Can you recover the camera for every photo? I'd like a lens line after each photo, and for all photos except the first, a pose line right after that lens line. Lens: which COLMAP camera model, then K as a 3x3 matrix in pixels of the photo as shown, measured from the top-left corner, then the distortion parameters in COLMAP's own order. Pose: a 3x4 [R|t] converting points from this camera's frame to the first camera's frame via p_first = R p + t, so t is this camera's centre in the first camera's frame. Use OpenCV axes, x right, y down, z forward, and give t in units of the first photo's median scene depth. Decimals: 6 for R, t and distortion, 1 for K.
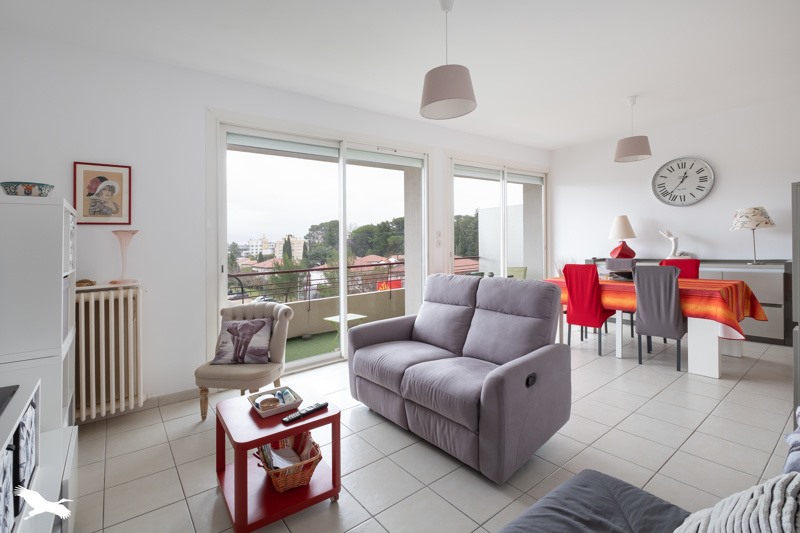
lens RADIAL K [[367.1, 0, 400.0], [0, 367.1, 266.5], [0, 0, 1]] dist [-0.000239, -0.000024]
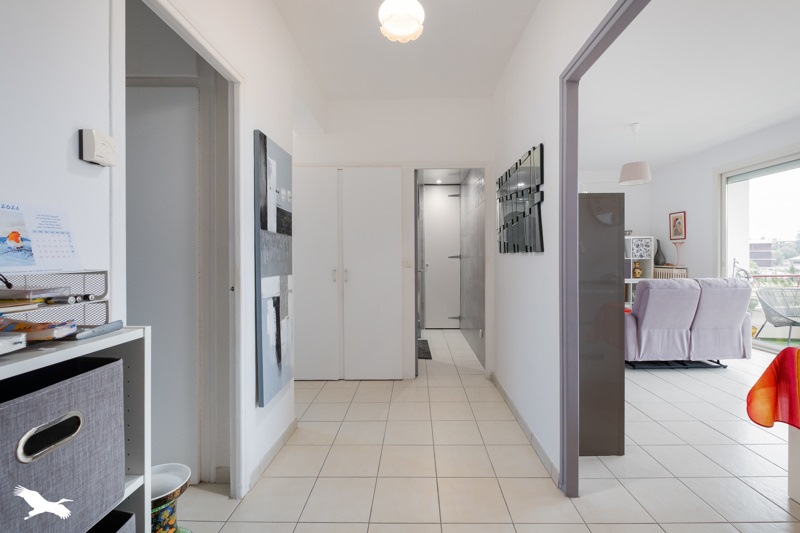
lens RADIAL K [[353.5, 0, 408.0], [0, 353.5, 260.7], [0, 0, 1]] dist [-0.002762, -0.000348]
pose [[-0.624441, 0.047461, -0.779629, 1.630382], [-0.019686, 0.996879, 0.076453, -0.104458], [0.780824, 0.063088, -0.621558, 0.938135]]
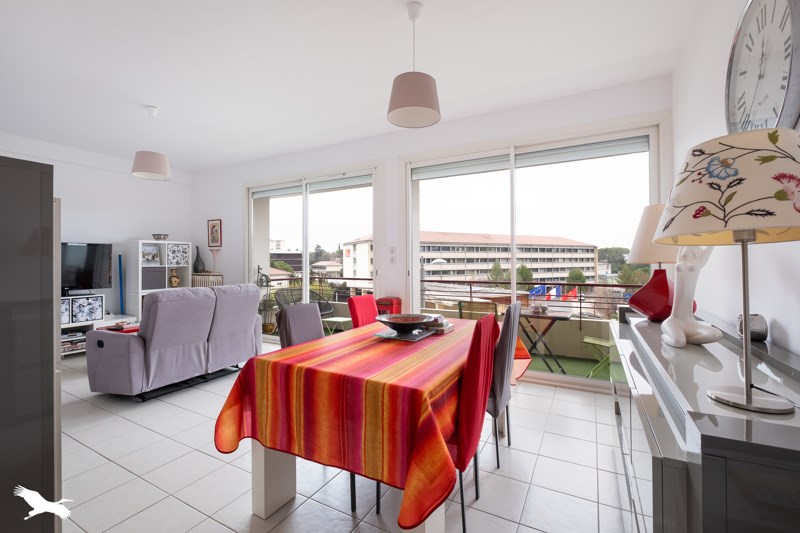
lens RADIAL K [[353.5, 0, 408.0], [0, 353.5, 260.7], [0, 0, 1]] dist [-0.002762, -0.000348]
pose [[0.406618, 0.031419, -0.913058, 1.416682], [-0.068393, 0.997651, 0.003873, -0.105112], [0.911035, 0.060872, 0.407811, 1.058546]]
